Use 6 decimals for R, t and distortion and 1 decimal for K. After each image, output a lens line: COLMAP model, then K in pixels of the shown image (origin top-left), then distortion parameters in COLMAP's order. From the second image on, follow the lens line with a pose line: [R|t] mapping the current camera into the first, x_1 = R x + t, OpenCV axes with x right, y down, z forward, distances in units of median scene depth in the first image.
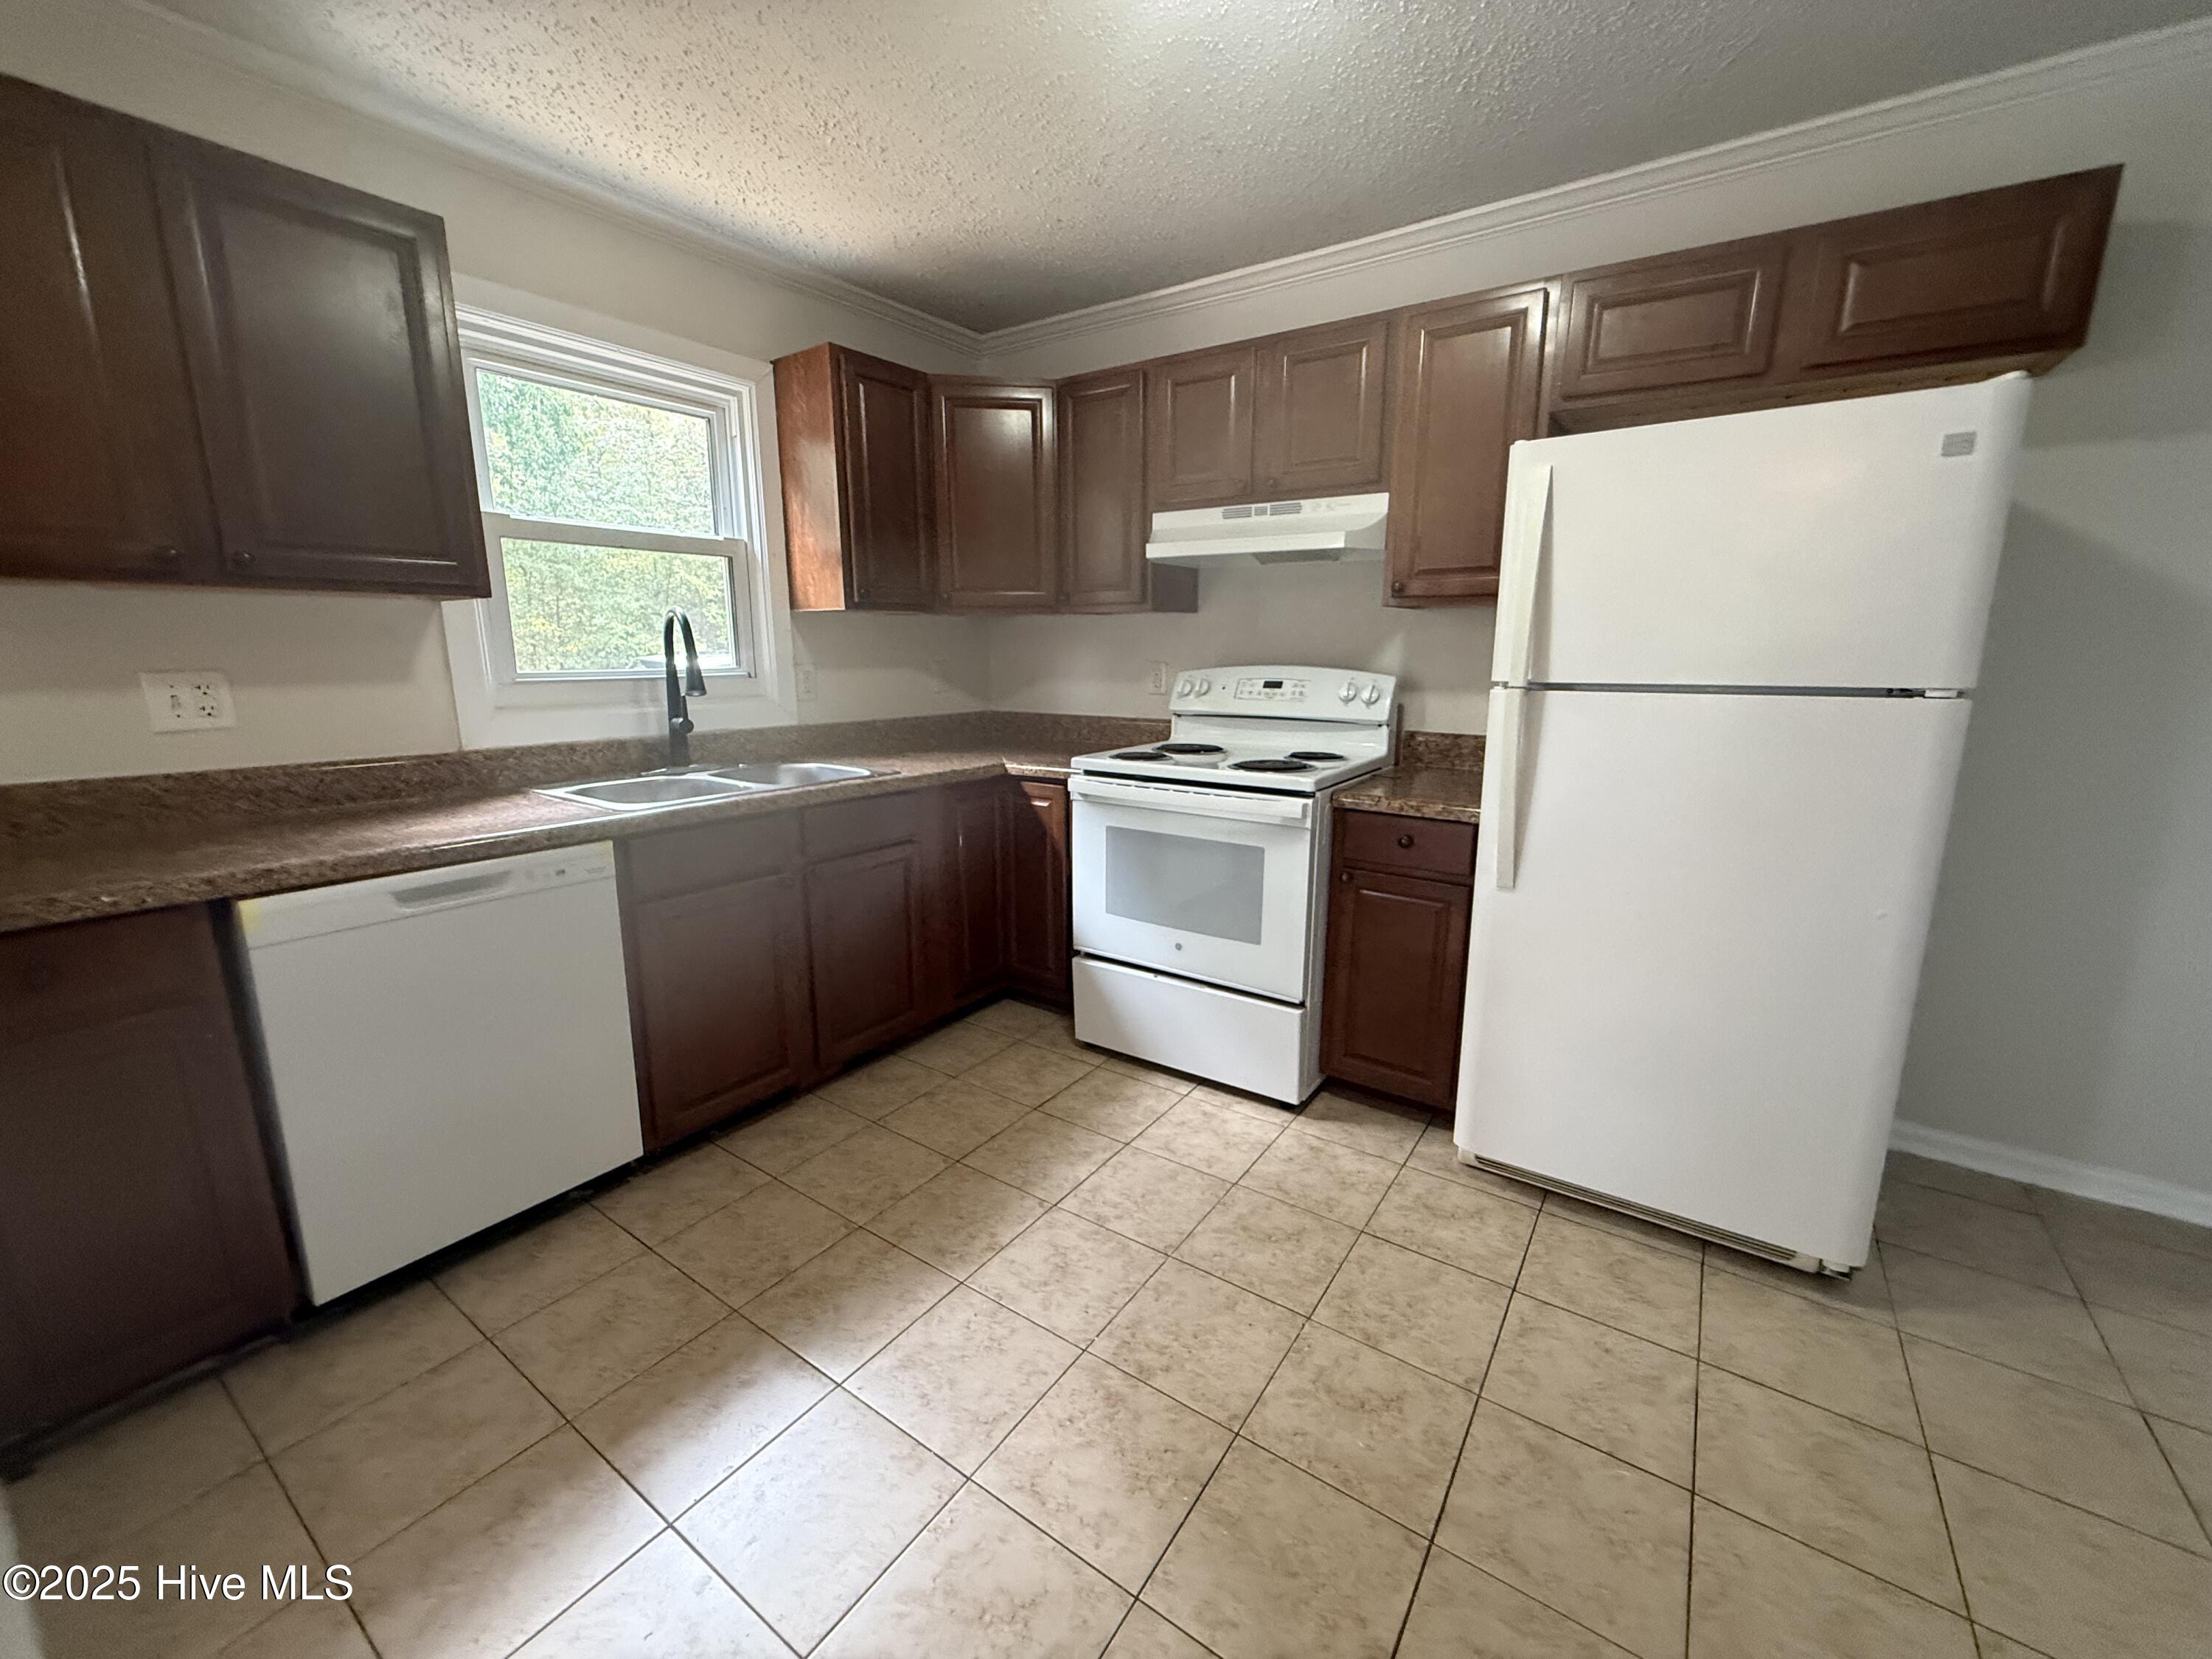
lens RADIAL K [[886.4, 0, 1102.2], [0, 886.4, 823.1], [0, 0, 1]] dist [0.001116, 0.000823]
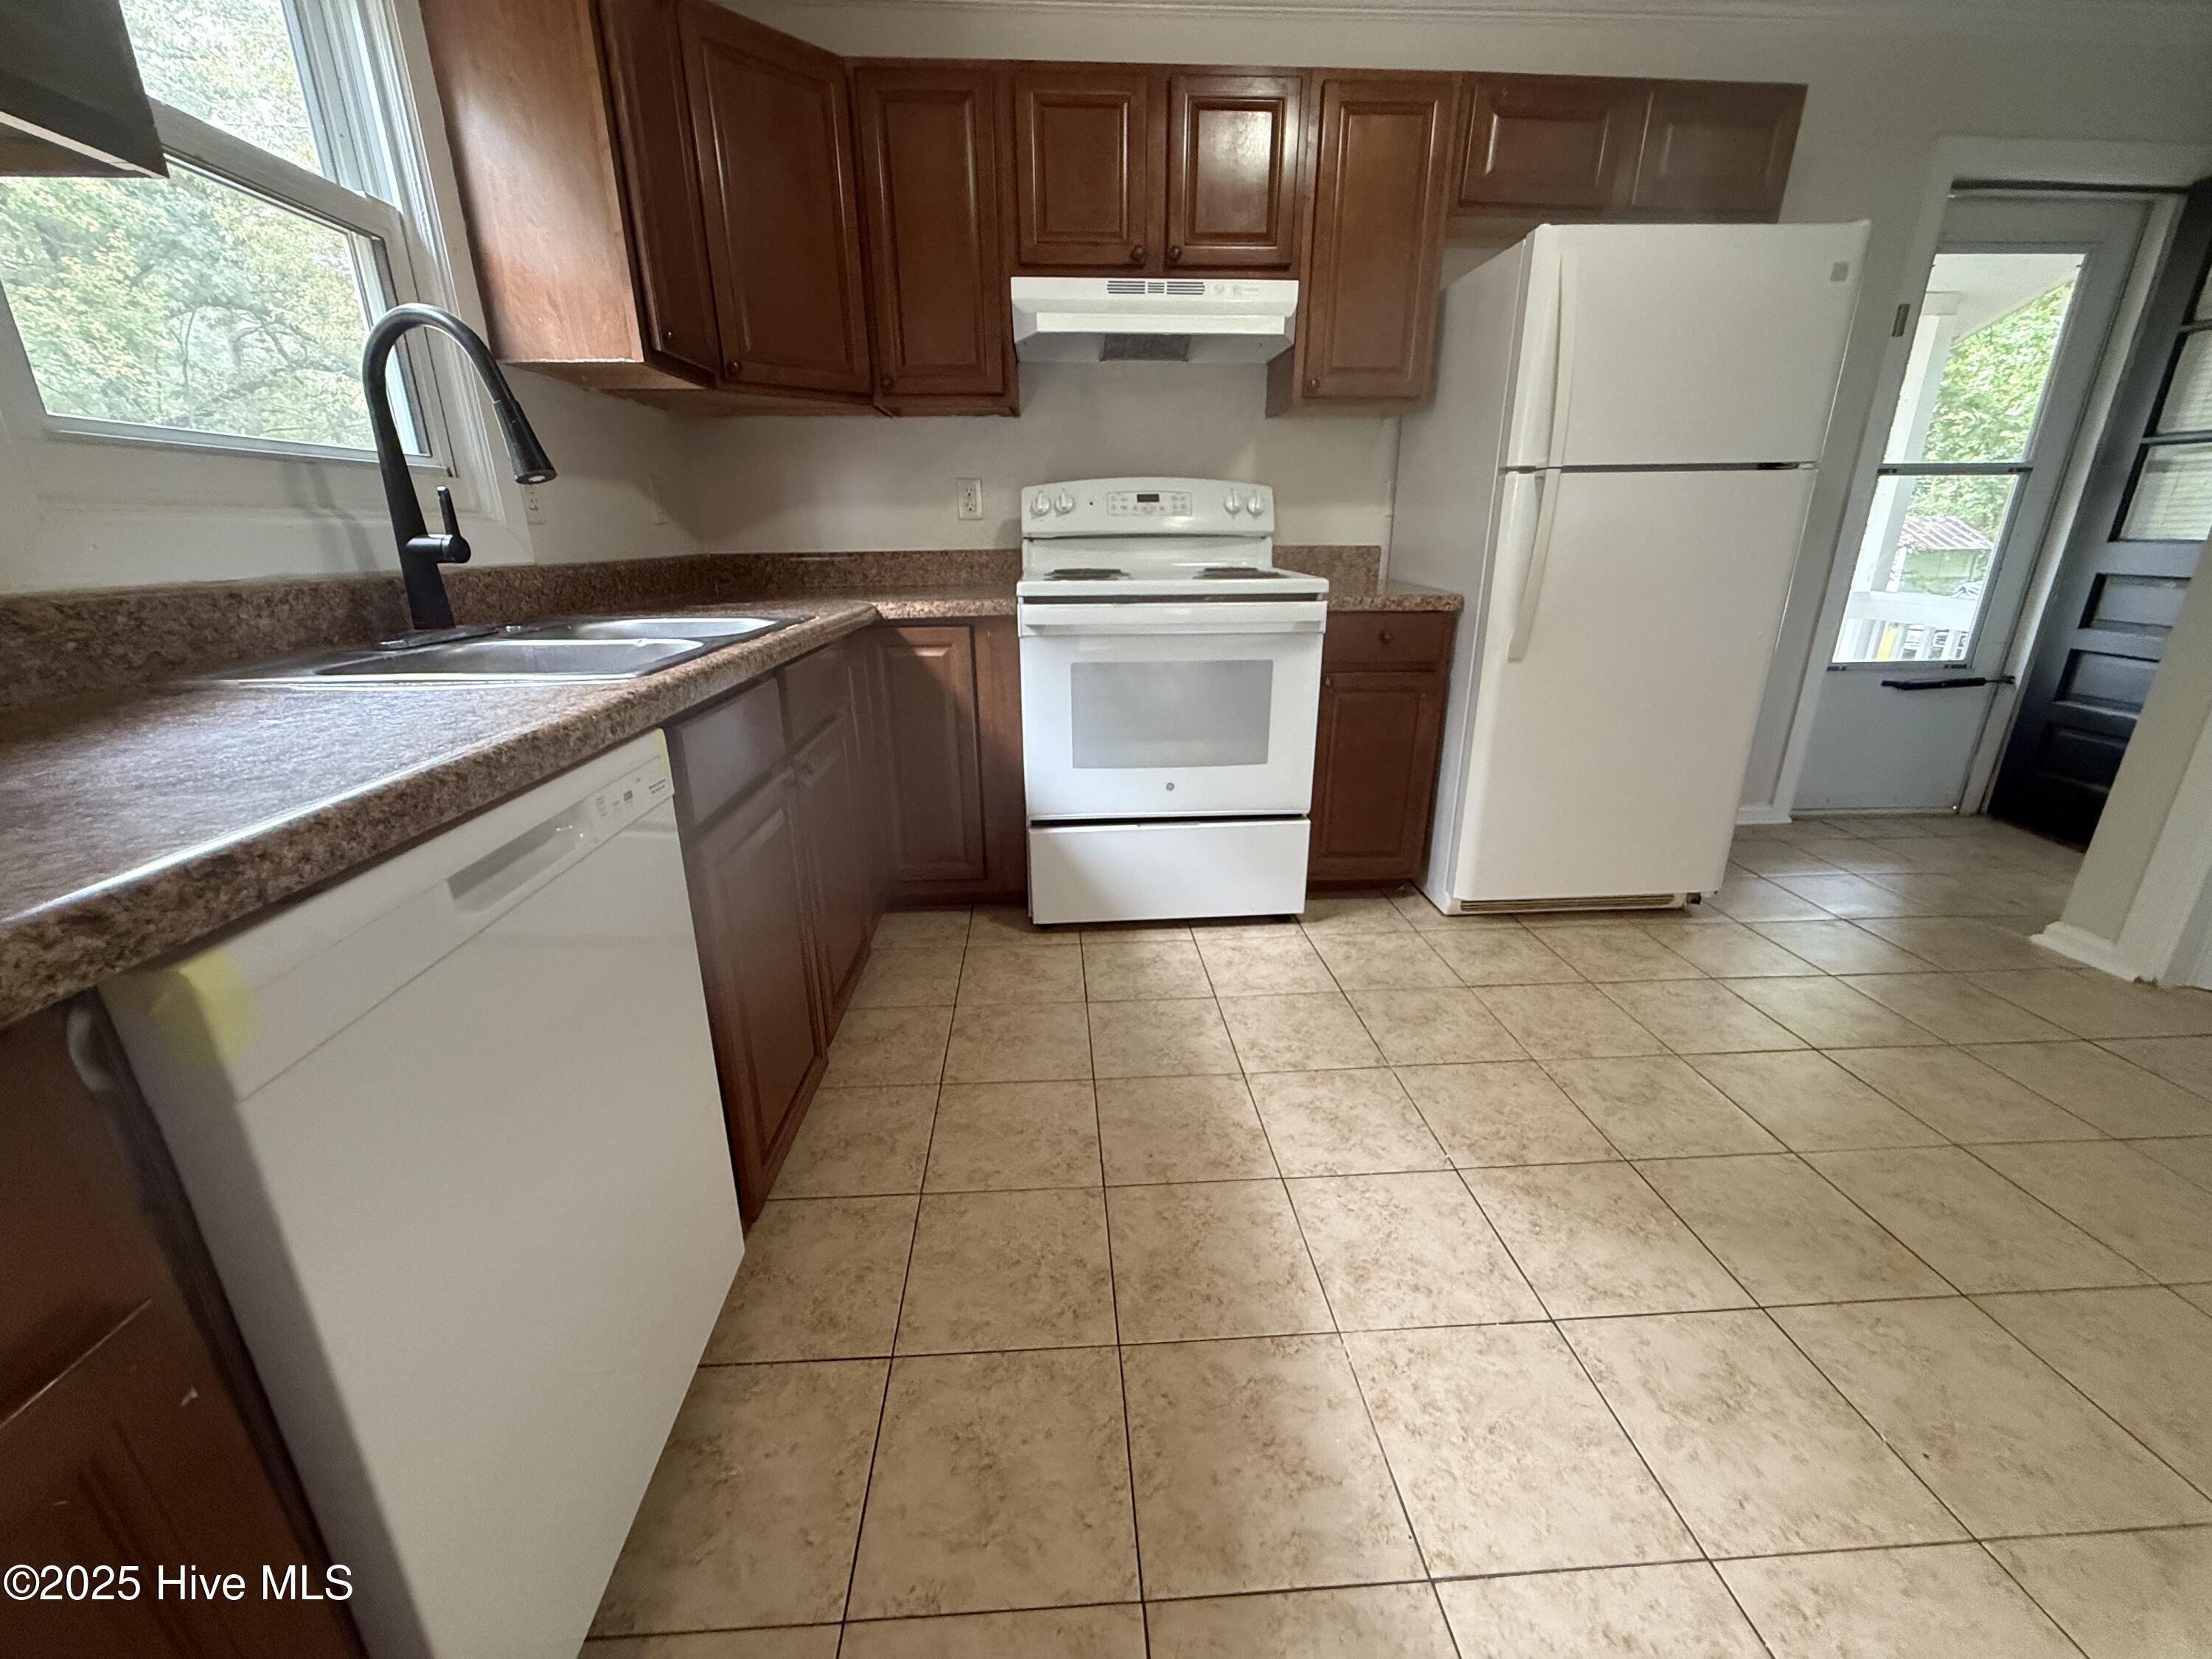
lens RADIAL K [[886.4, 0, 1102.2], [0, 886.4, 823.1], [0, 0, 1]] dist [0.001116, 0.000823]
pose [[0.784163, -0.204302, 0.585959, -0.510183], [0.131242, 0.977492, 0.165180, 0.016694], [-0.606517, -0.052626, 0.793327, 0.318278]]
